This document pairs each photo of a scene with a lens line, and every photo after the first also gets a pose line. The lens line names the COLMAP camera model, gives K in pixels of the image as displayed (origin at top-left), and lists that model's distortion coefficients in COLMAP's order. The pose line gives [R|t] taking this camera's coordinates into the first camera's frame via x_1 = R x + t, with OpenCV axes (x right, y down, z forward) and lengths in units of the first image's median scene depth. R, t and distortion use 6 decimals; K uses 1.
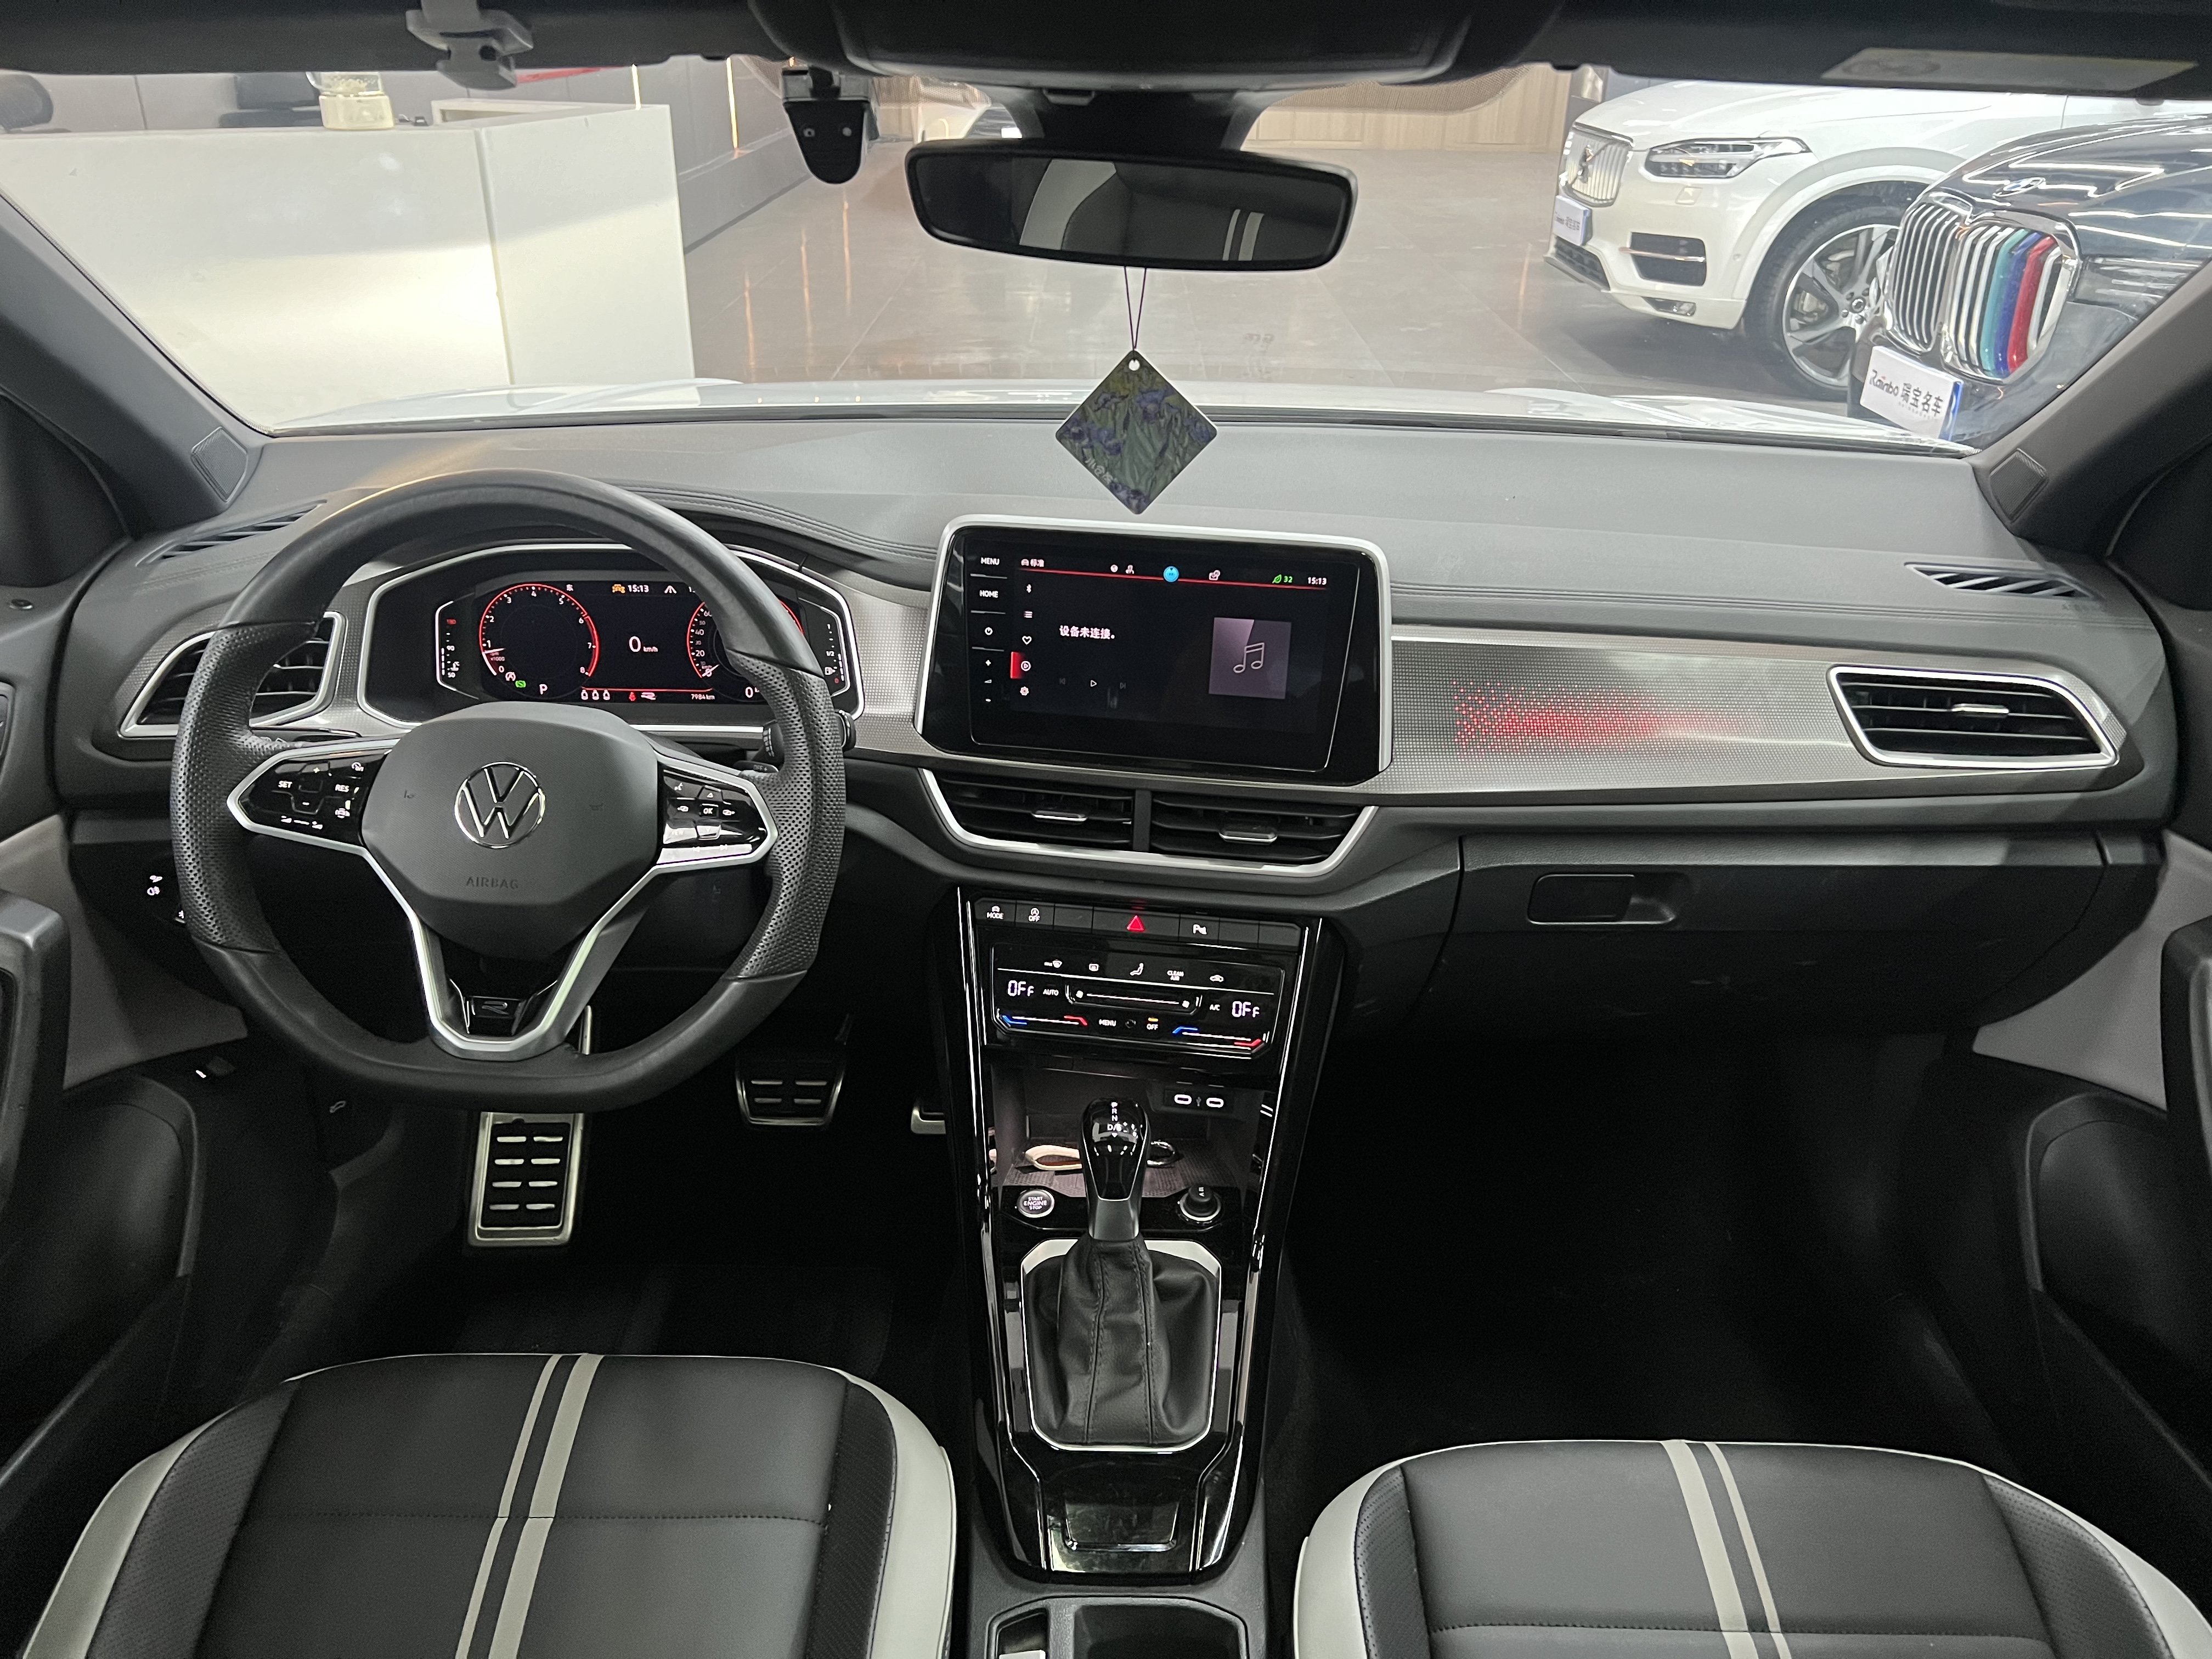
lens RADIAL K [[1695.5, 0, 1106.0], [0, 1695.5, 829.5], [0, 0, 1]] dist [0.064641, -0.078401]
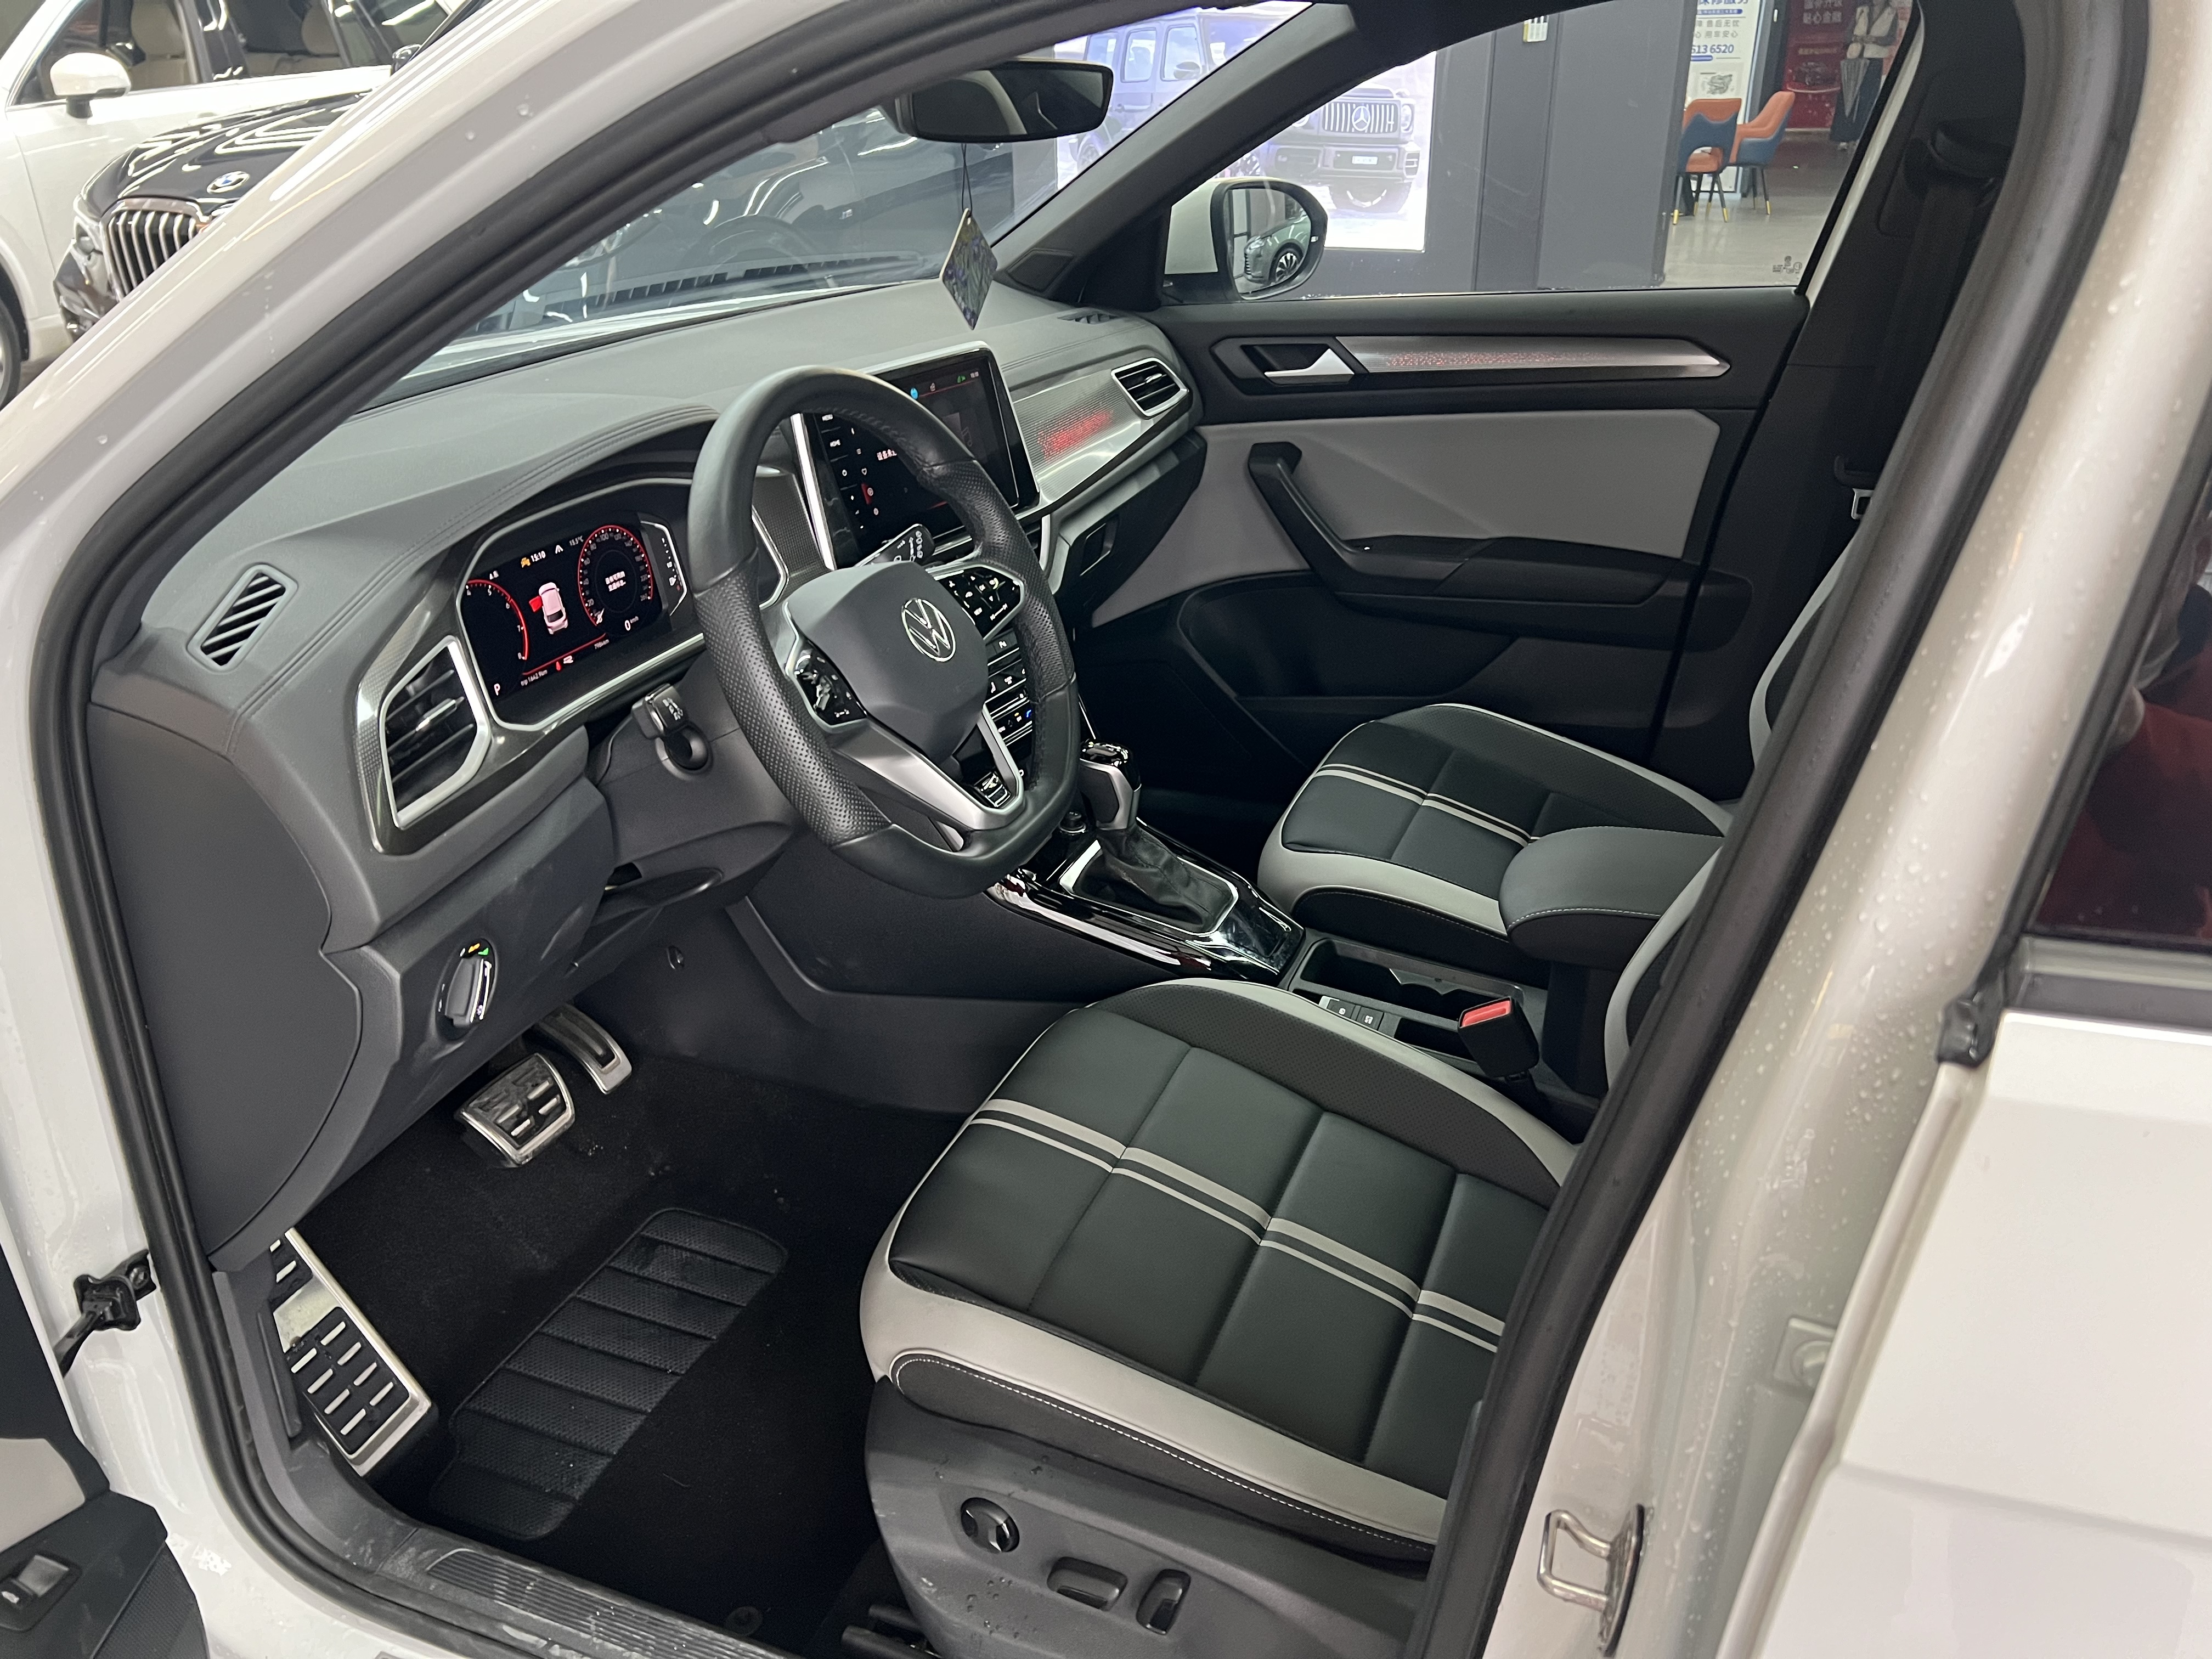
lens RADIAL K [[1695.5, 0, 1106.0], [0, 1695.5, 829.5], [0, 0, 1]] dist [0.064641, -0.078401]
pose [[0.389140, -0.416493, 0.821647, -1.112647], [0.440052, 0.867646, 0.231397, -0.092752], [-0.809274, 0.271521, 0.520915, 0.257045]]
